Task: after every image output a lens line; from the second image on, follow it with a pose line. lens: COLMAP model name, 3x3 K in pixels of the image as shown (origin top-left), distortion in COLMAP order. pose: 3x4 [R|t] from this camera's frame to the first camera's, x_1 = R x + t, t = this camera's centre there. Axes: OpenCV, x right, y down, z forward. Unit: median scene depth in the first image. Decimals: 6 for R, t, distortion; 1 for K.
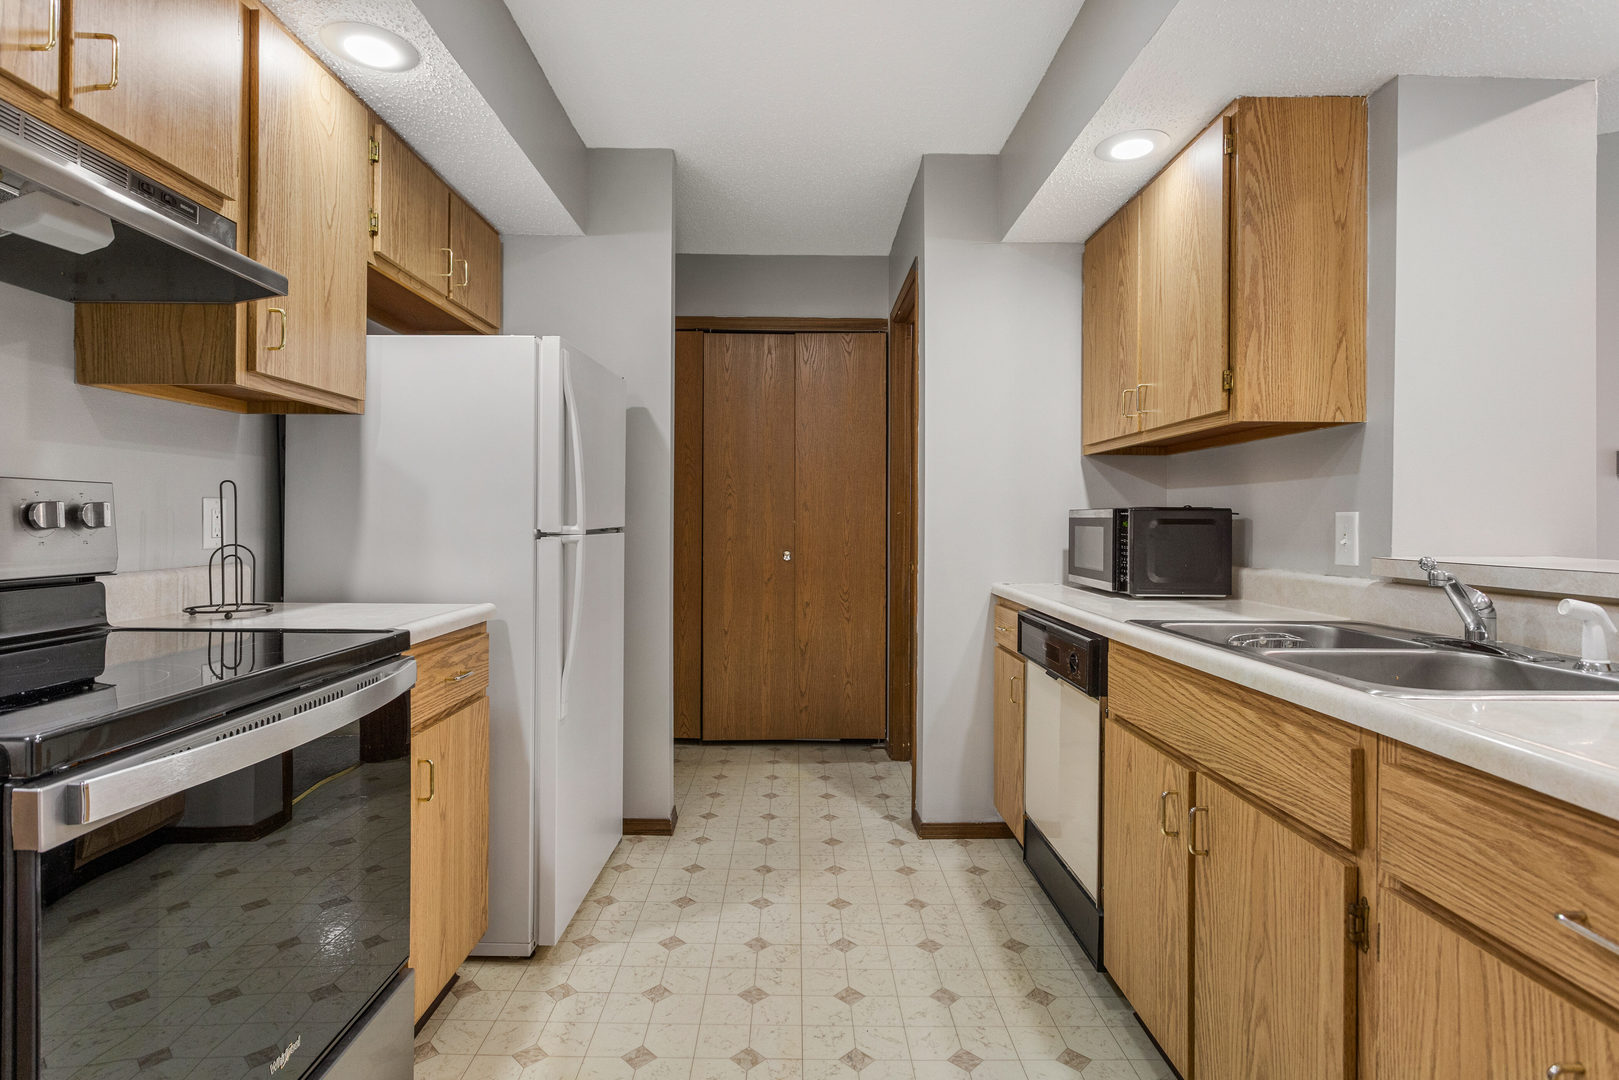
lens RADIAL K [[807.0, 0, 810.5], [0, 807.0, 533.1], [0, 0, 1]] dist [-0.012395, 0.006694]
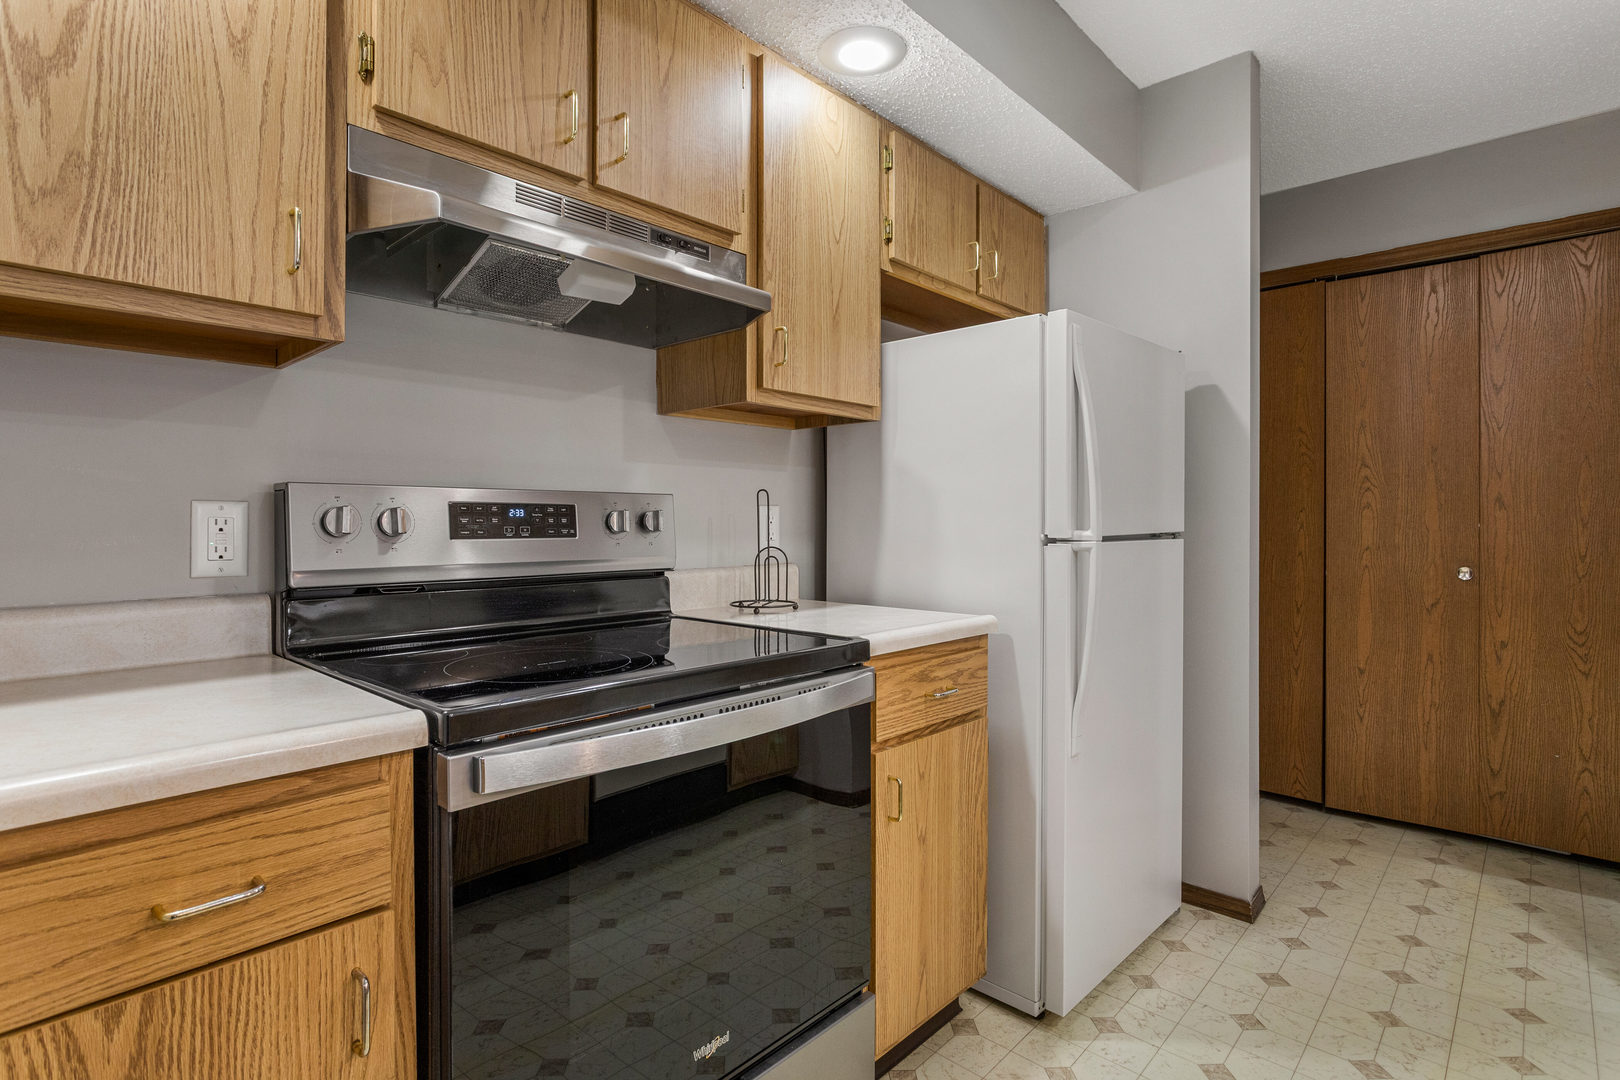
lens RADIAL K [[807.5, 0, 811.0], [0, 807.5, 533.1], [0, 0, 1]] dist [-0.012395, 0.006694]
pose [[0.725214, 0.004093, -0.688512, 0.082168], [-0.007916, 0.999966, -0.002394, -0.002206], [0.688478, 0.007186, 0.725221, 0.194495]]
